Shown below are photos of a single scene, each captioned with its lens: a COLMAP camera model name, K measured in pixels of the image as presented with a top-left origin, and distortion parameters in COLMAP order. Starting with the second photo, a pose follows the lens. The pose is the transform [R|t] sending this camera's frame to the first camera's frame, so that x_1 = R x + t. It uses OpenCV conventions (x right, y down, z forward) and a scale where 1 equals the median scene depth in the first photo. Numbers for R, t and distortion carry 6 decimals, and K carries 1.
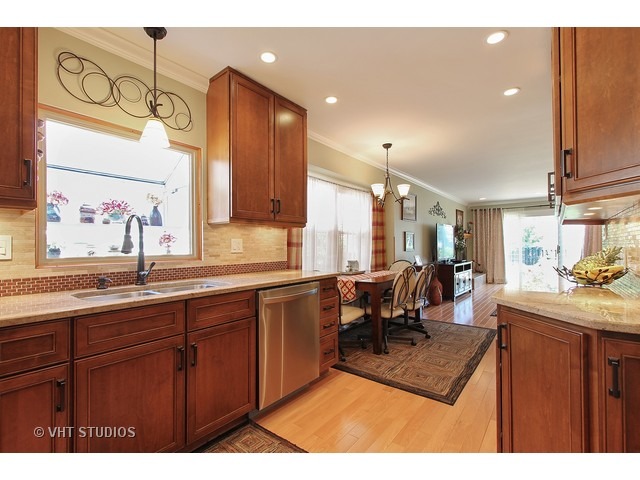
lens RADIAL K [[301.8, 0, 318.1], [0, 301.8, 243.4], [0, 0, 1]] dist [0.002173, 0.000119]
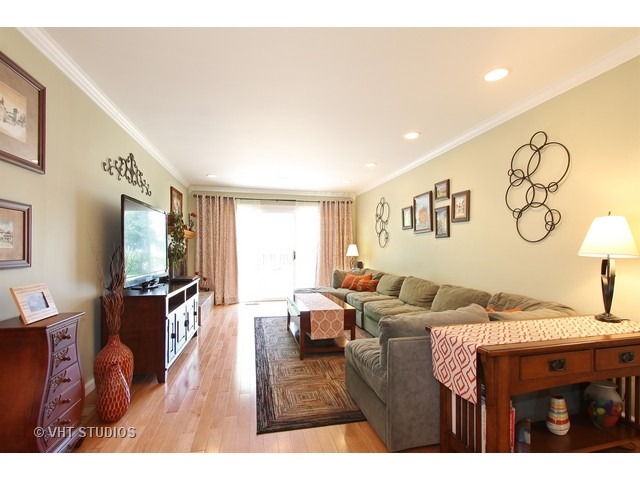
lens RADIAL K [[301.8, 0, 318.1], [0, 301.8, 243.4], [0, 0, 1]] dist [0.002173, 0.000119]
pose [[0.629219, 0.018595, 0.777006, 0.180805], [-0.008260, 0.999817, -0.017238, 0.002195], [-0.777184, 0.004429, 0.629258, 0.402879]]
